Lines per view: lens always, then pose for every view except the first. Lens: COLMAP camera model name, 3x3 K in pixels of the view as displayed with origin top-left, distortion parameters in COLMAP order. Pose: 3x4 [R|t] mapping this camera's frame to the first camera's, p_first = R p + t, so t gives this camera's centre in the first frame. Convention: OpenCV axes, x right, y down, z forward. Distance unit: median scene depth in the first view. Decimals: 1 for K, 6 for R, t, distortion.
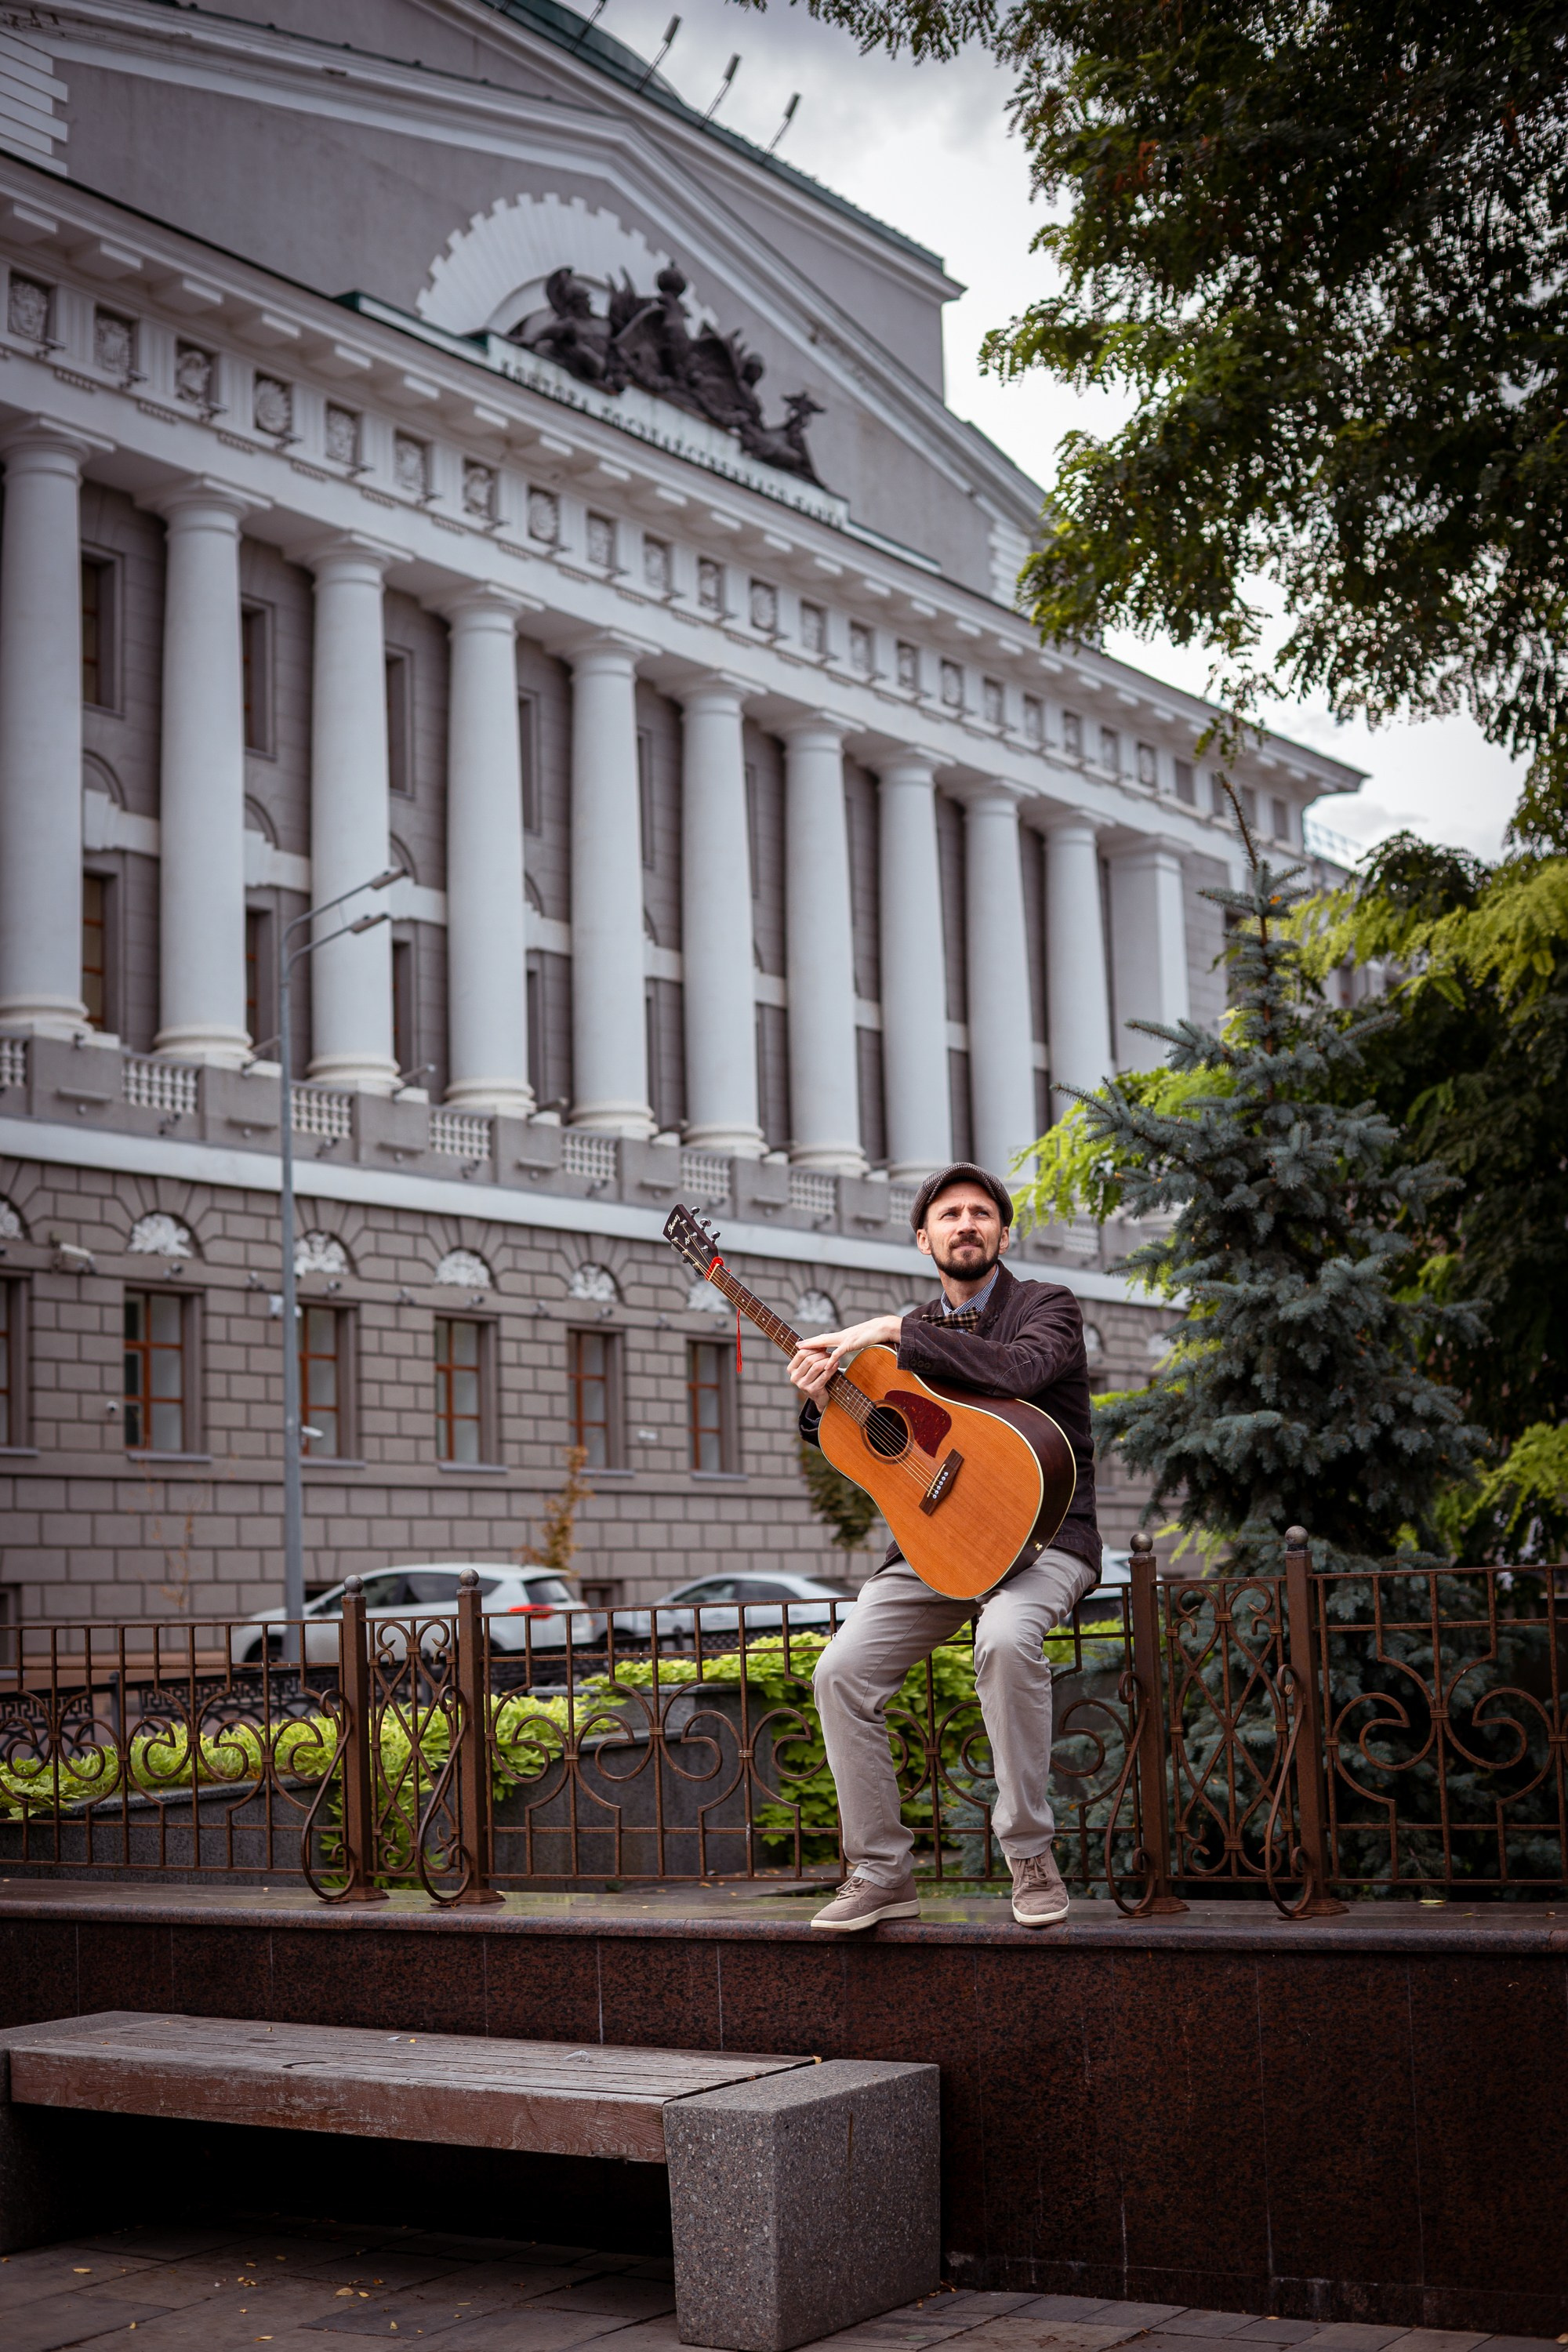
lens RADIAL K [[2861.9, 0, 784.0], [0, 2861.9, 1176.0], [0, 0, 1]] dist [-0.009368, -0.024864]
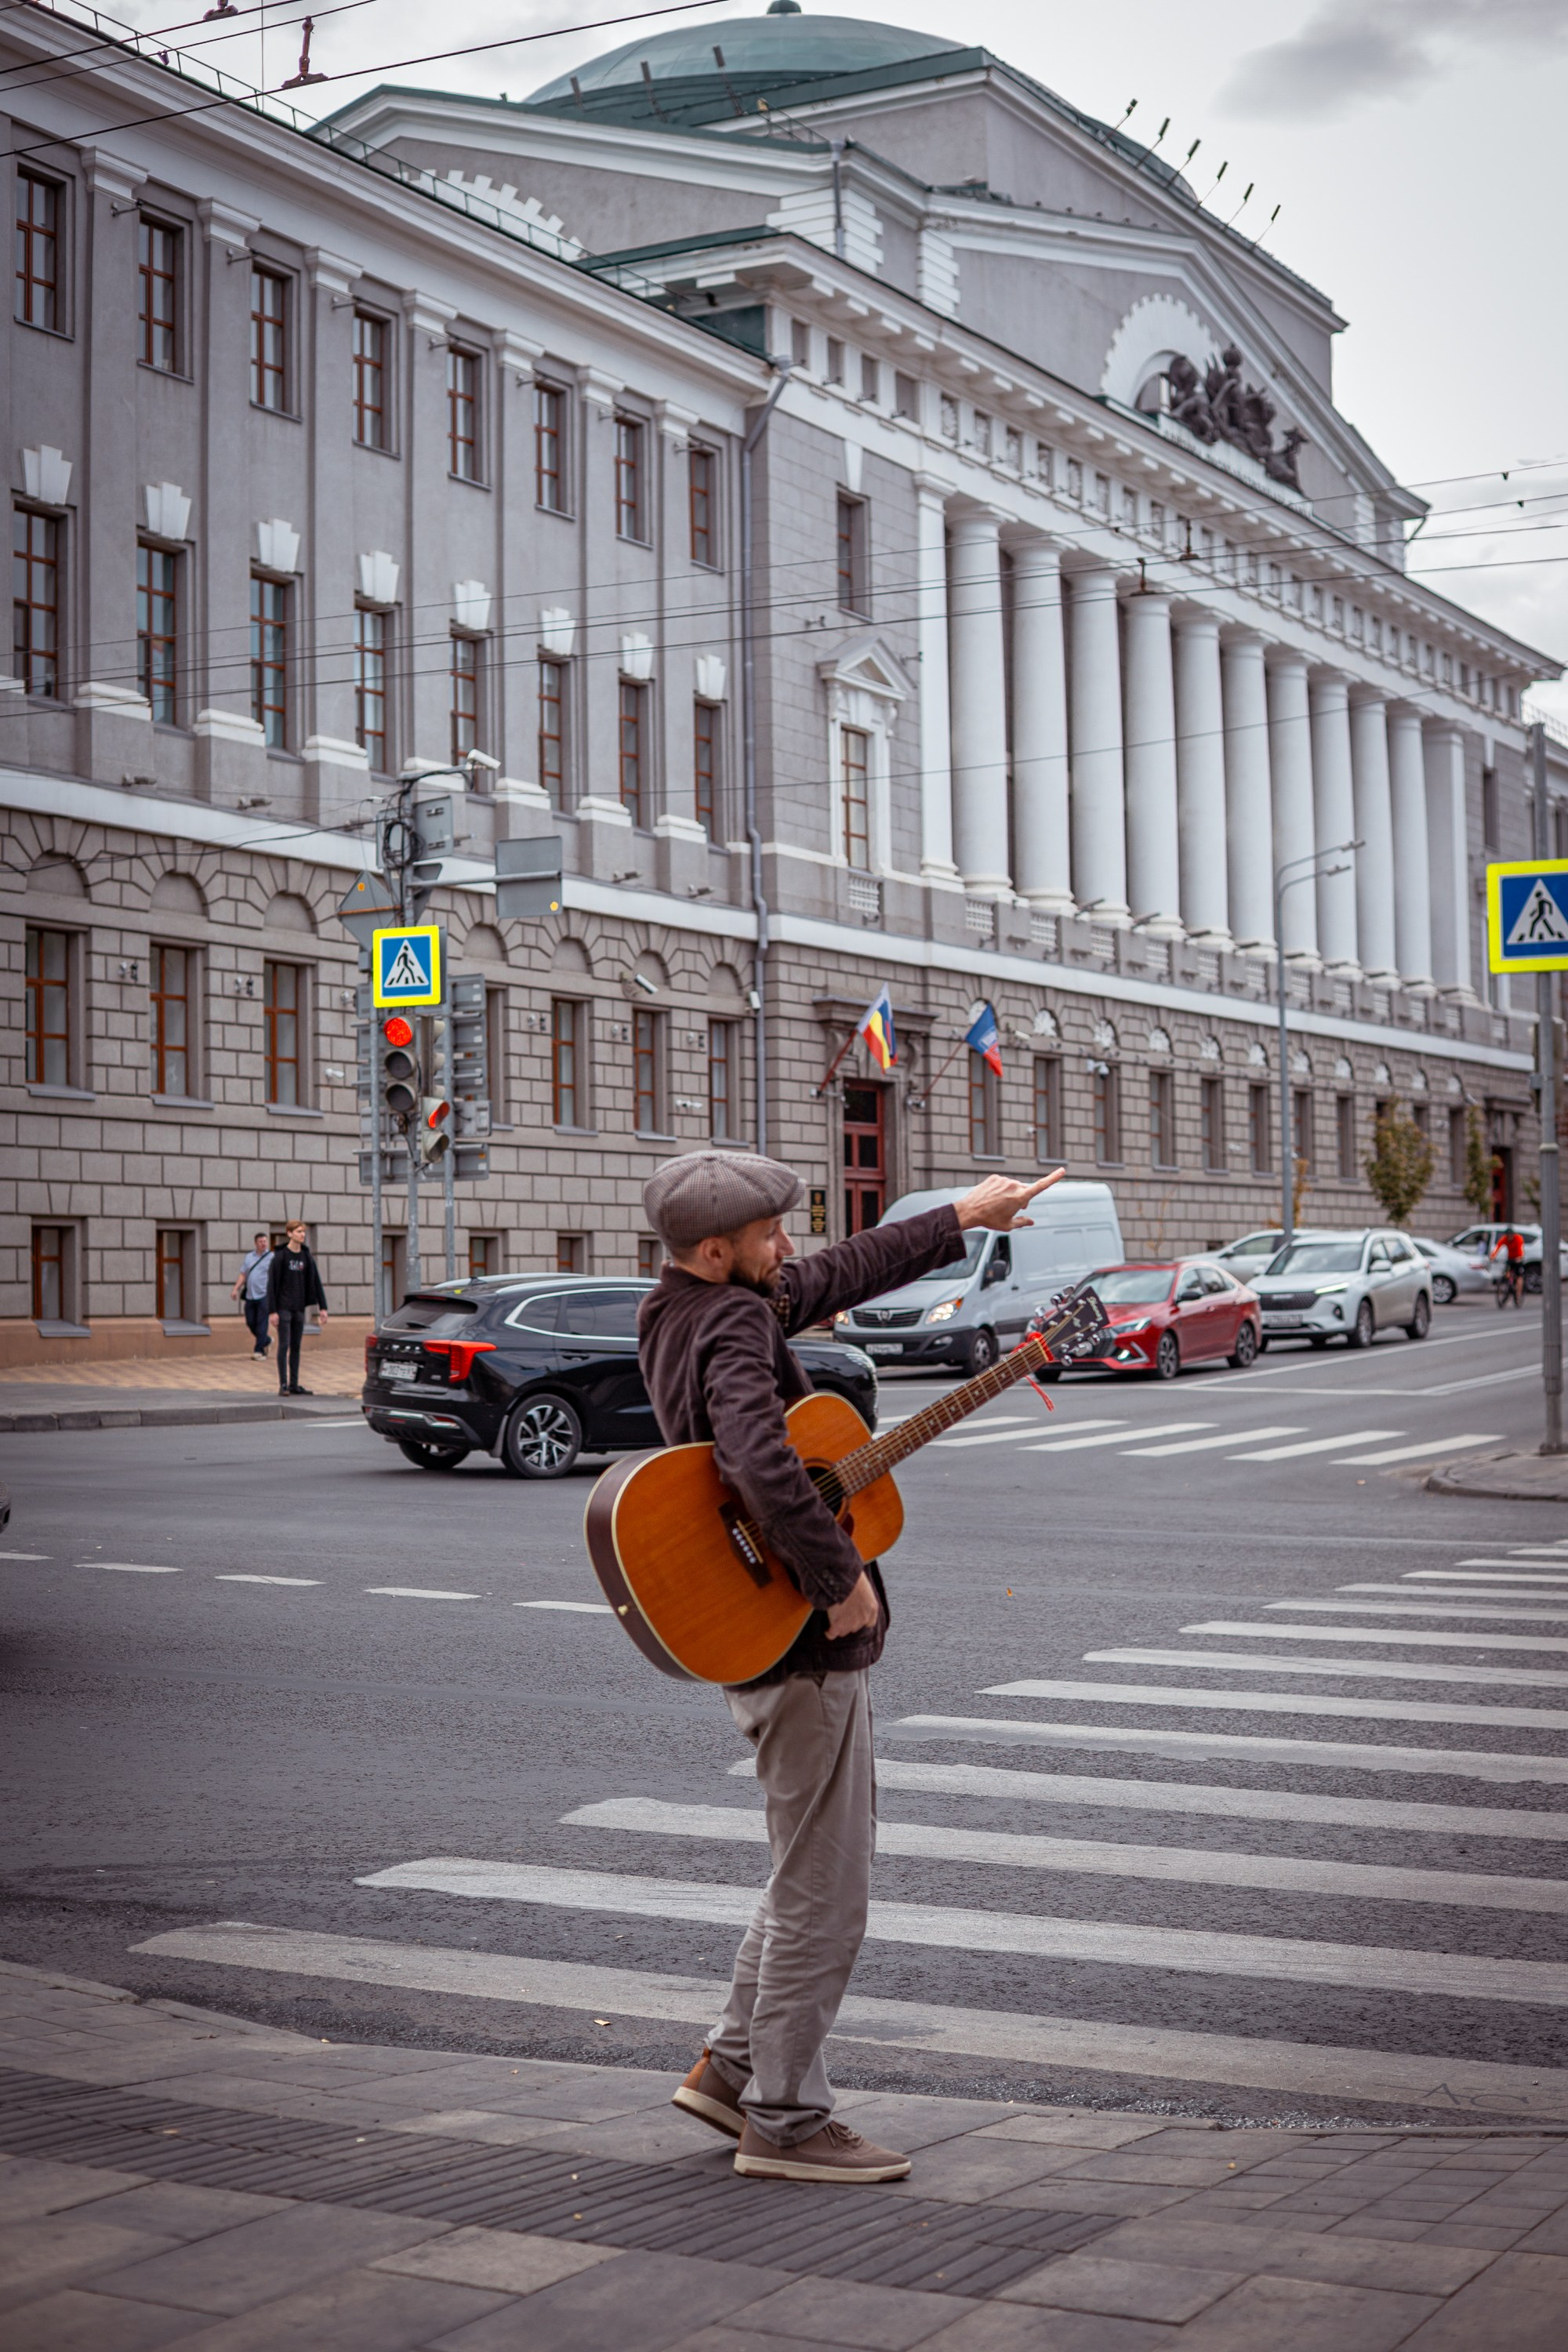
lens RADIAL K [[3342.6, 0, 783.8], [0, 3342.6, 985.1], [0, 0, 1]] dist [-0.226494, -0.003690]
pose [[0.986628, 0.037246, 0.158675, -0.451791], [-0.047648, 0.996922, 0.062260, -0.075622], [-0.155867, -0.068988, 0.985366, -0.563822]]
